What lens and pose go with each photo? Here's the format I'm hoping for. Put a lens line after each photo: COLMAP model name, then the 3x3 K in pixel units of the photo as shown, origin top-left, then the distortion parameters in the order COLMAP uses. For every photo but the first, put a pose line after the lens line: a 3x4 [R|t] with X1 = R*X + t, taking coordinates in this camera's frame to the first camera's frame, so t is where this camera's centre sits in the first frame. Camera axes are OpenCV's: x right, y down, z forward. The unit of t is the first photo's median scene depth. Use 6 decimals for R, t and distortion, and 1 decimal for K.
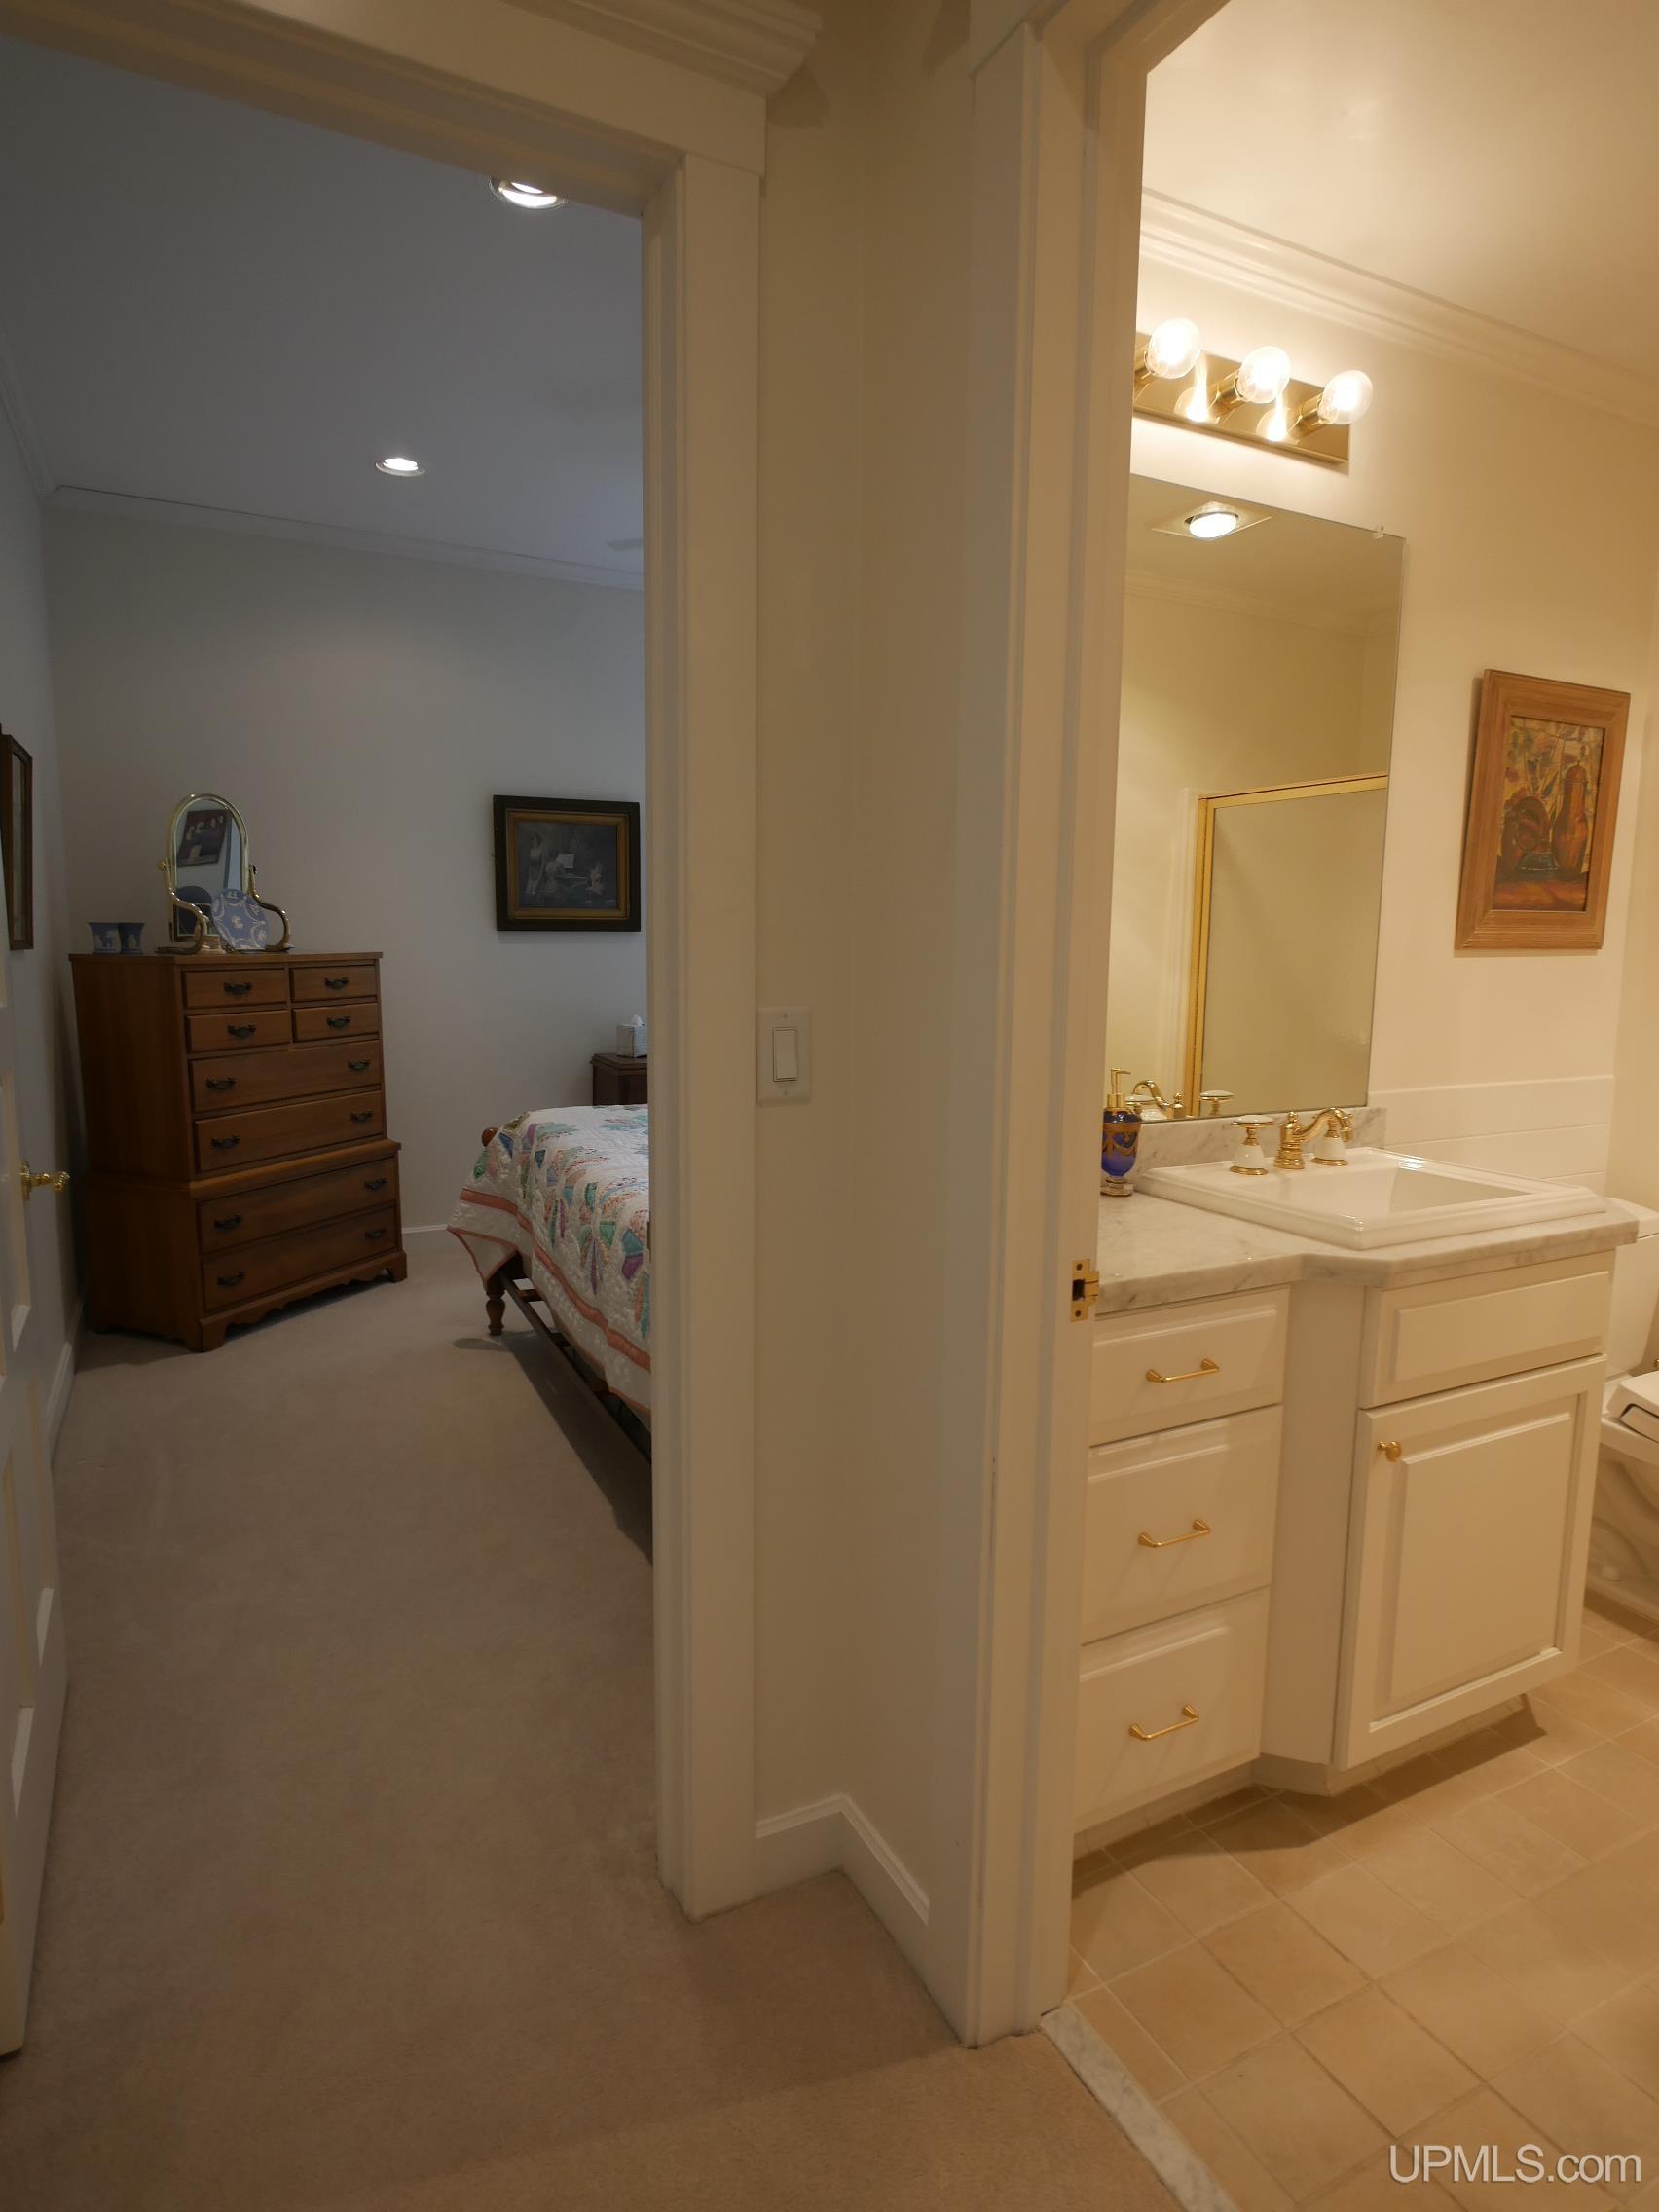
lens RADIAL K [[1226.2, 0, 825.7], [0, 1226.2, 1103.5], [0, 0, 1]] dist [-0.000192, -0.000248]
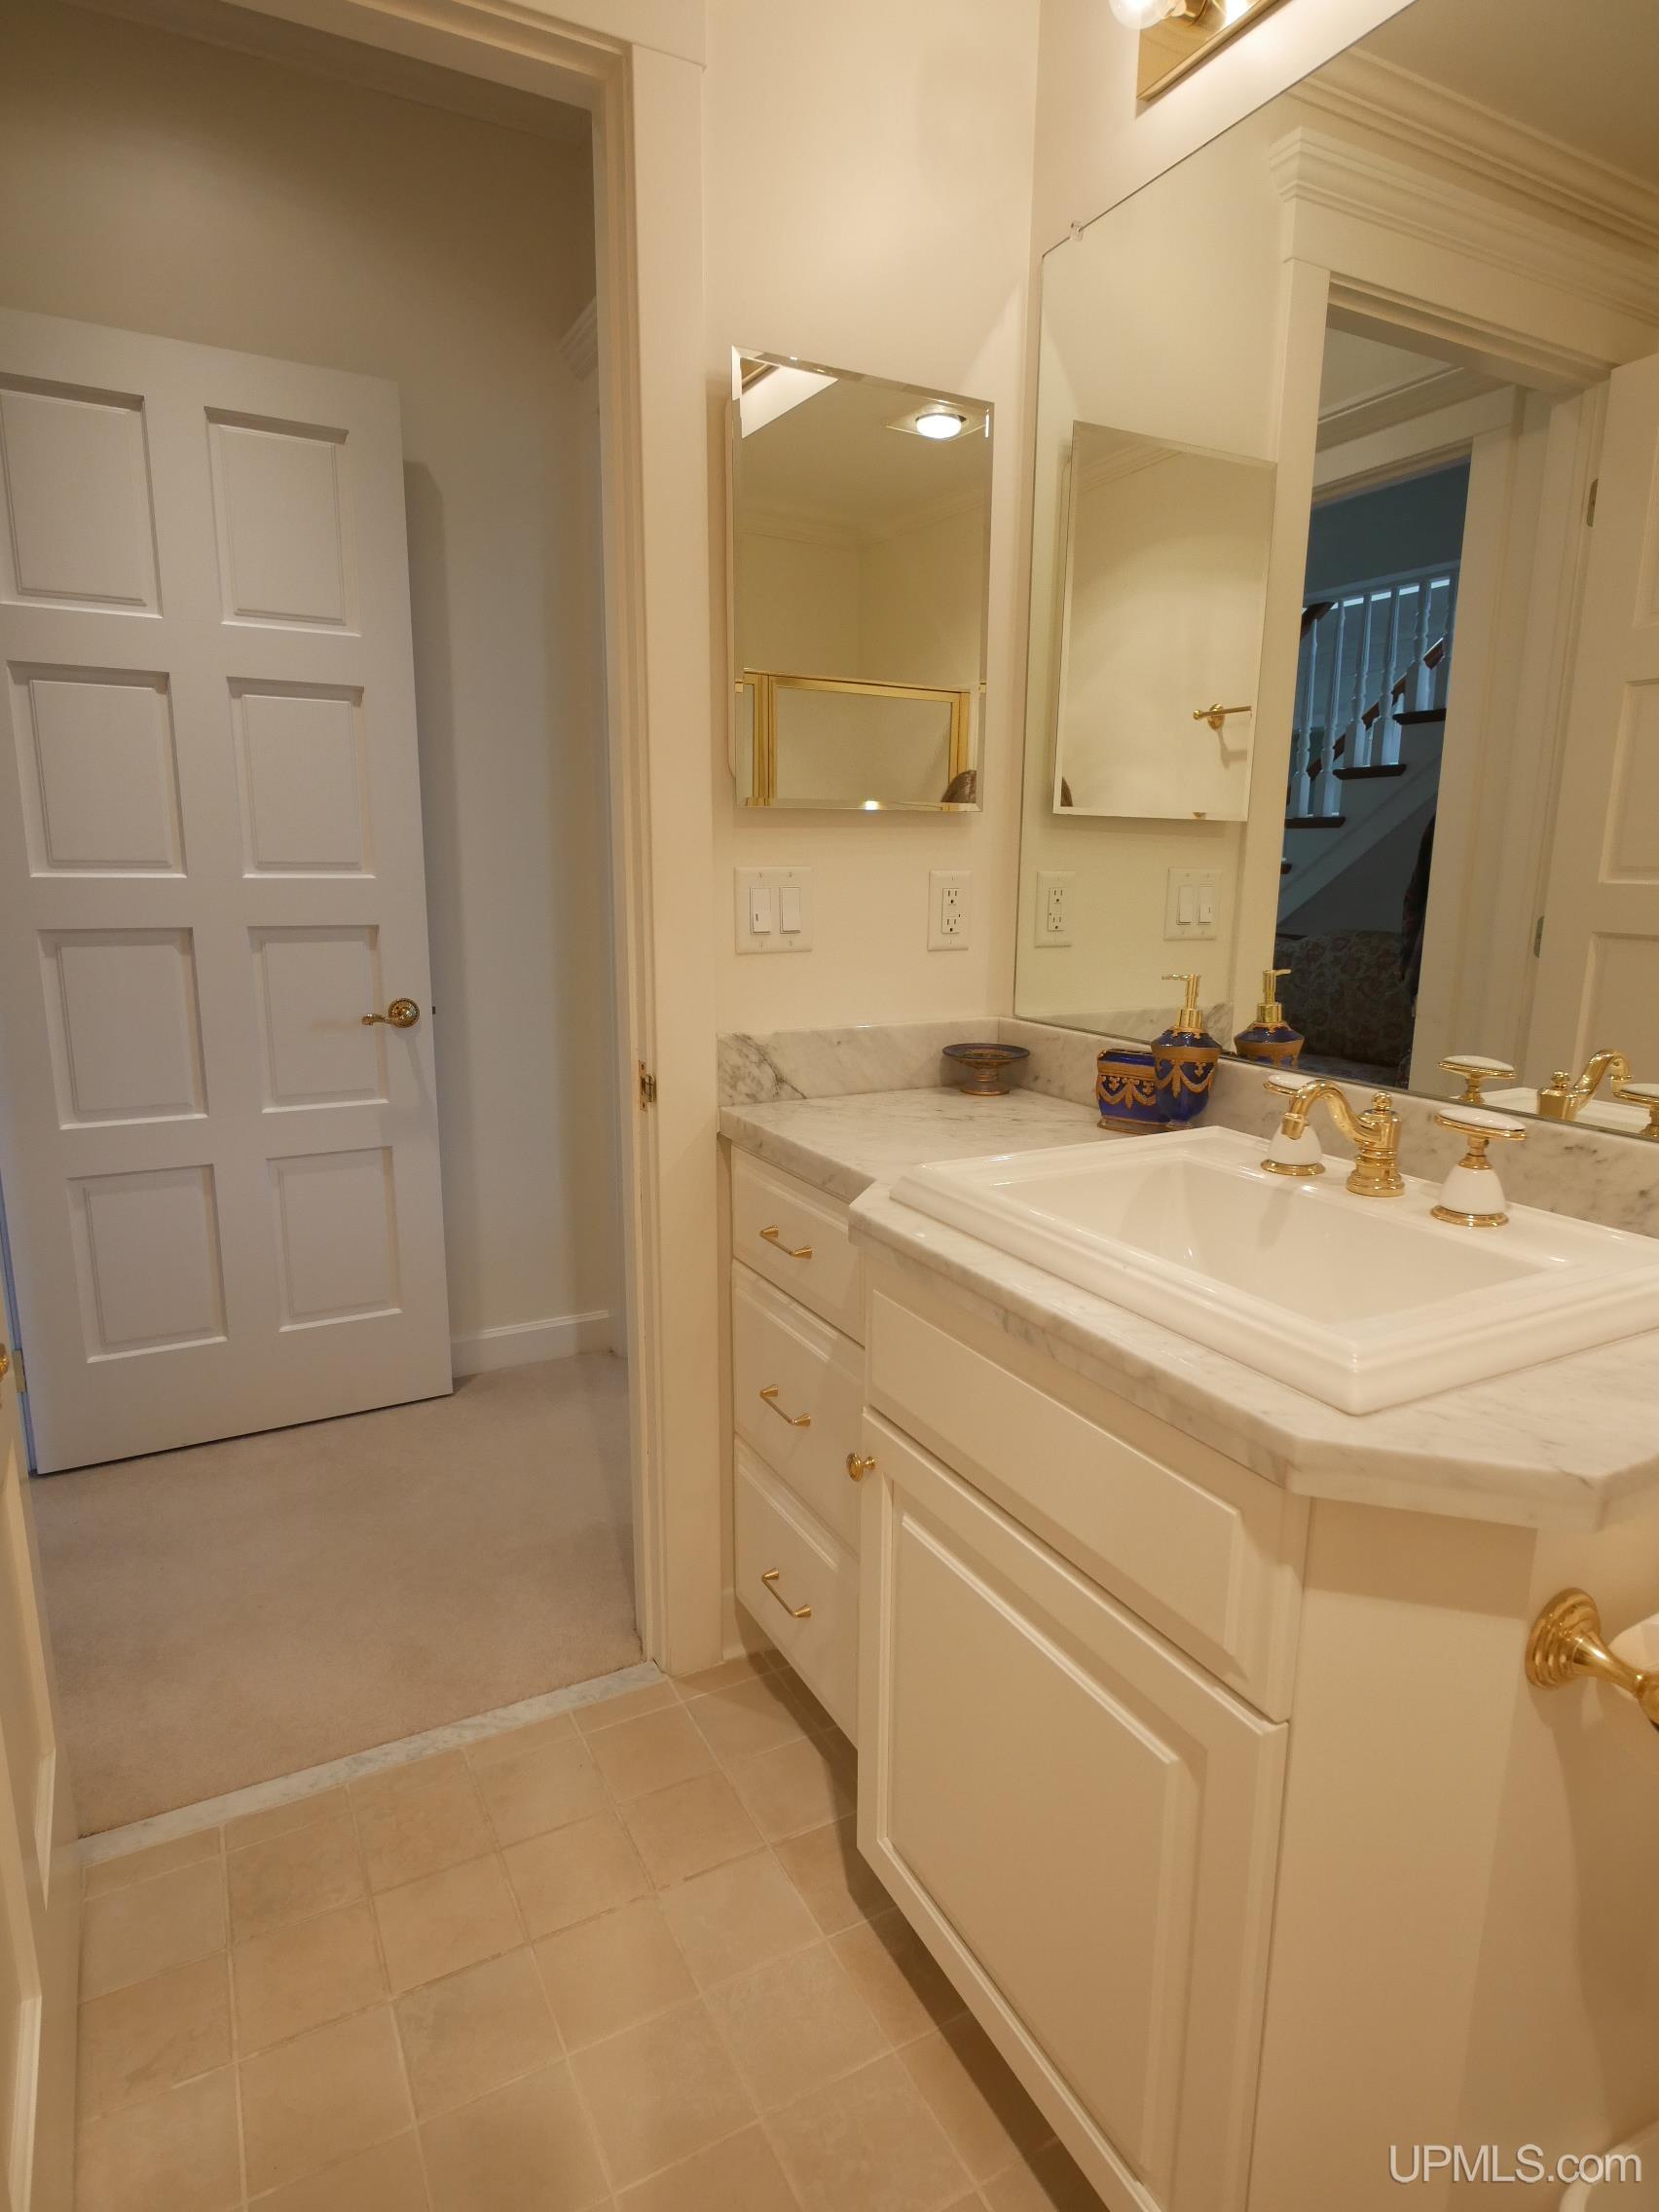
lens RADIAL K [[1226.2, 0, 825.7], [0, 1226.2, 1103.5], [0, 0, 1]] dist [-0.000192, -0.000248]
pose [[0.006941, 0.184179, -0.982868, 0.907952], [-0.141570, 0.973173, 0.181362, -0.052562], [0.989904, 0.137886, 0.032829, 0.723306]]
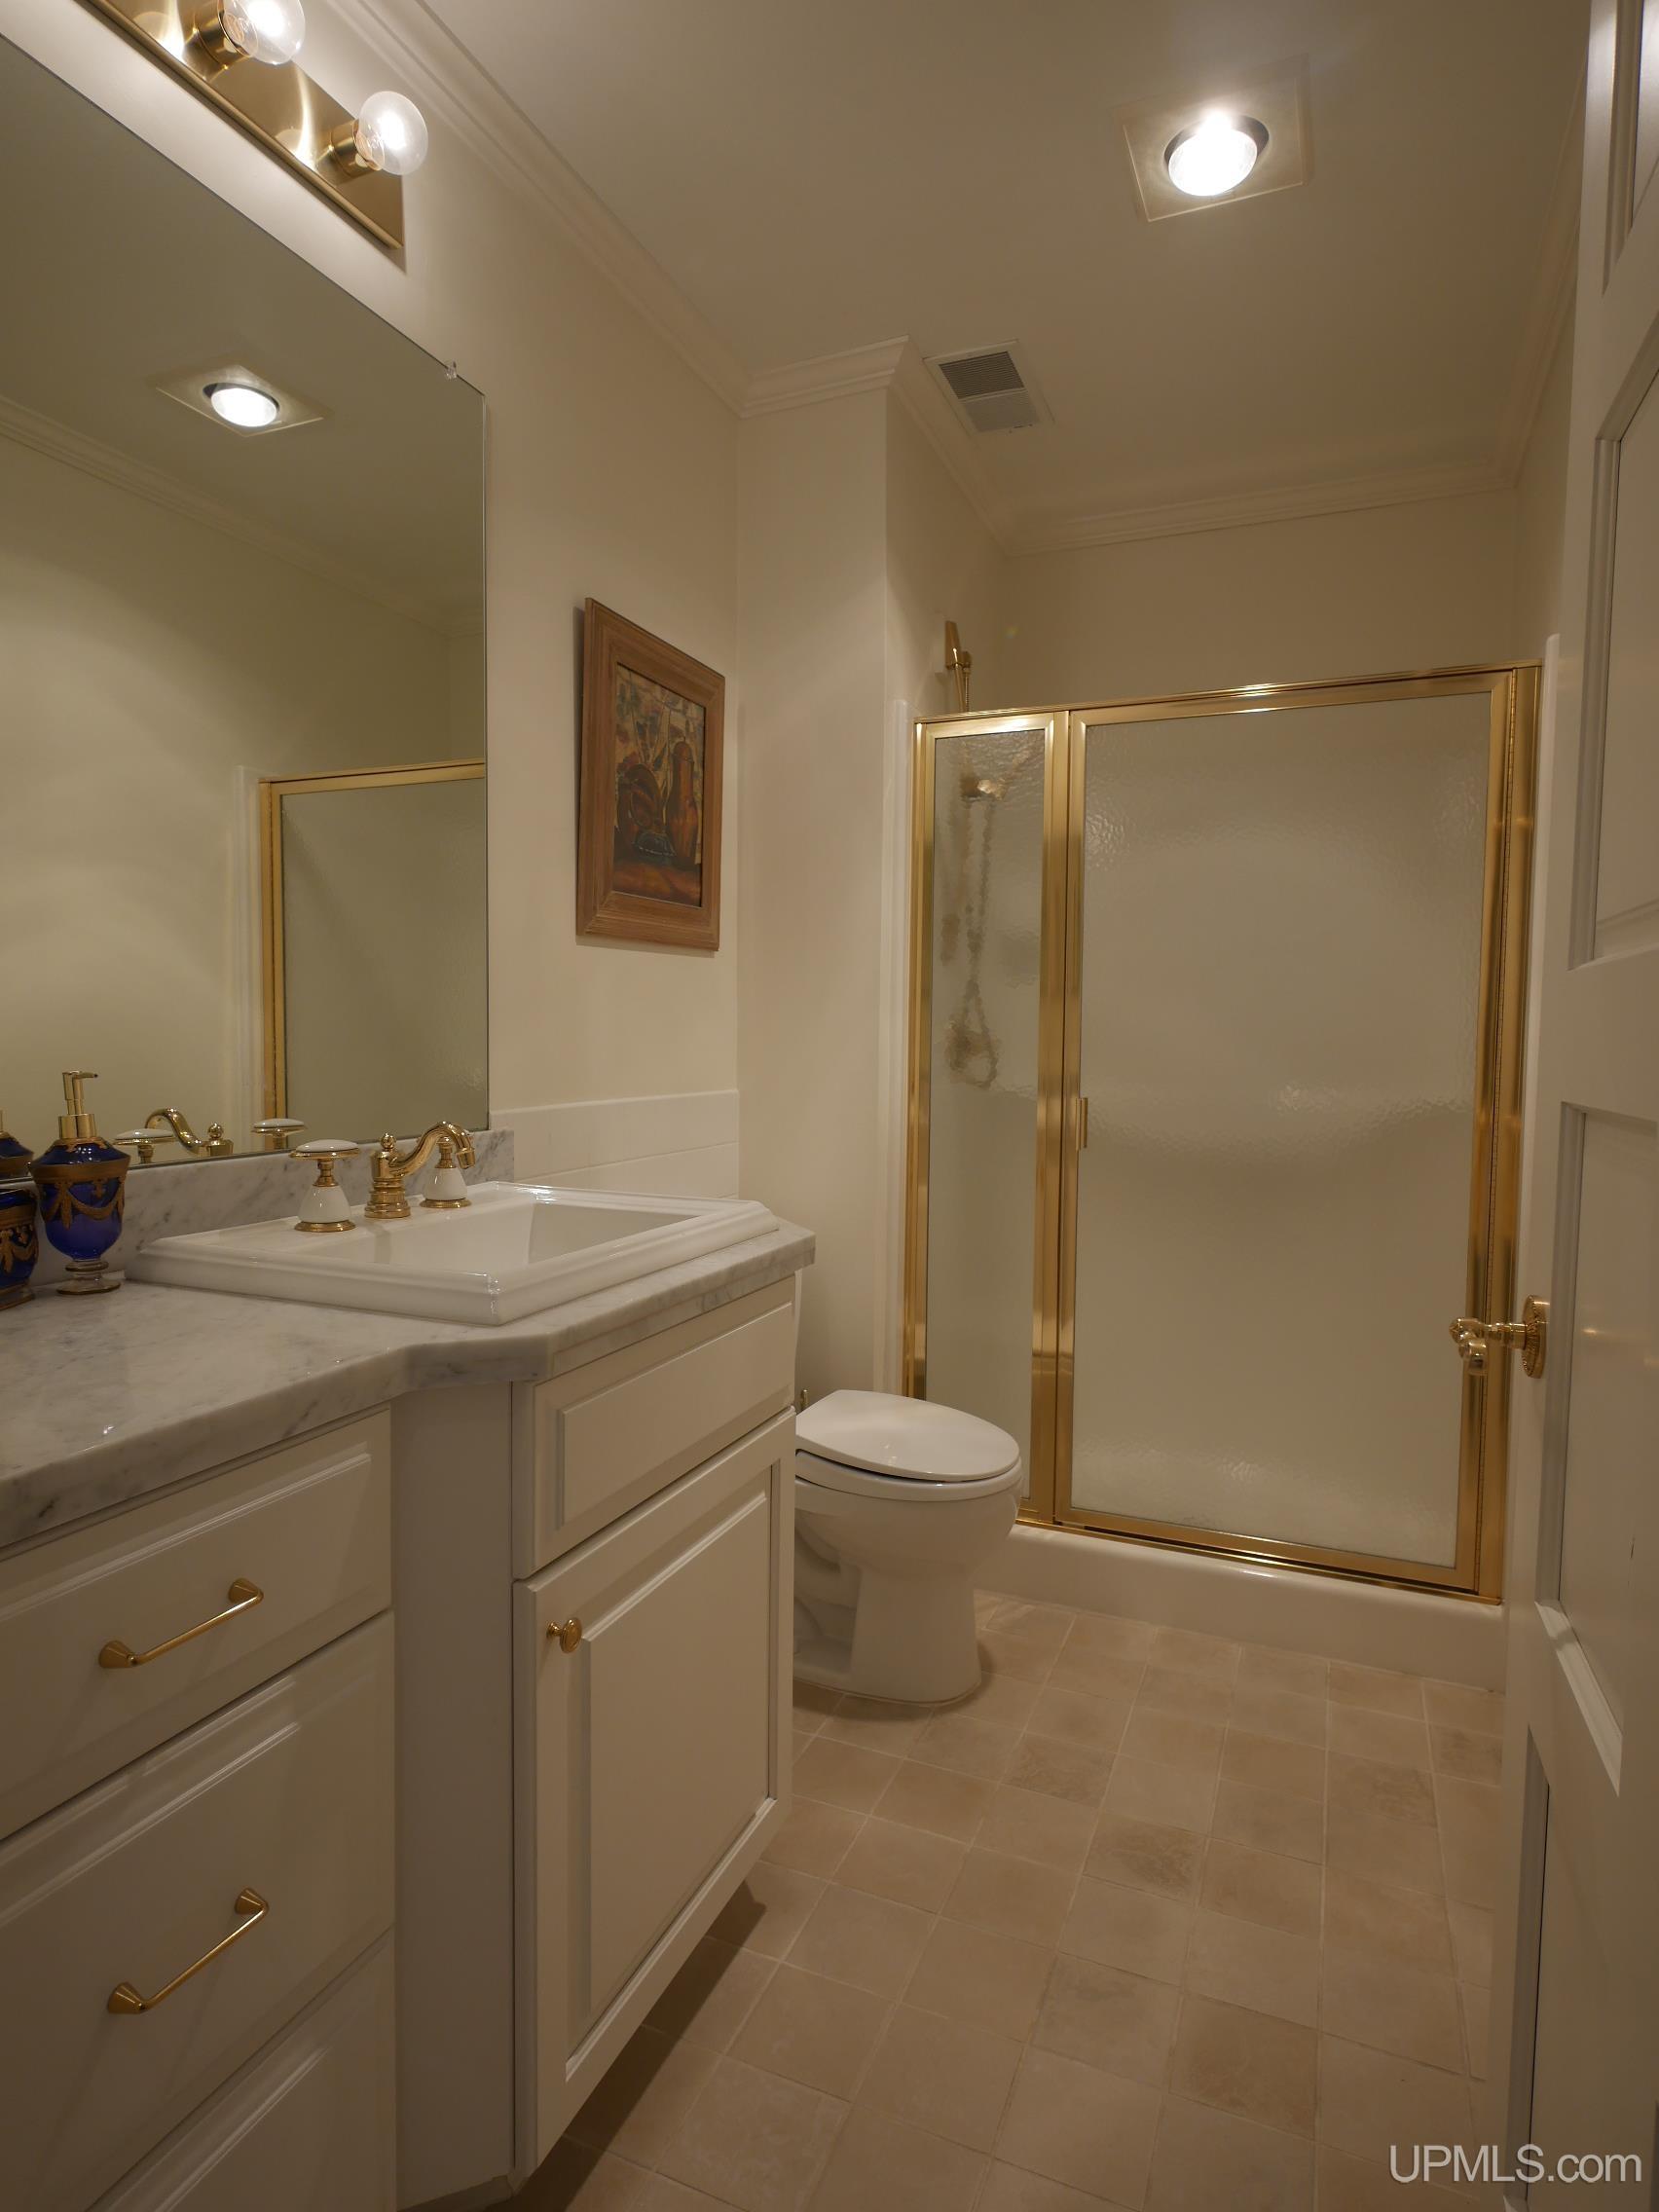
lens RADIAL K [[1226.2, 0, 825.7], [0, 1226.2, 1103.5], [0, 0, 1]] dist [-0.000192, -0.000248]
pose [[0.770227, -0.040172, 0.636503, 0.133422], [0.081135, 0.996077, -0.035314, 0.033229], [-0.632588, 0.078843, 0.770465, 0.315321]]
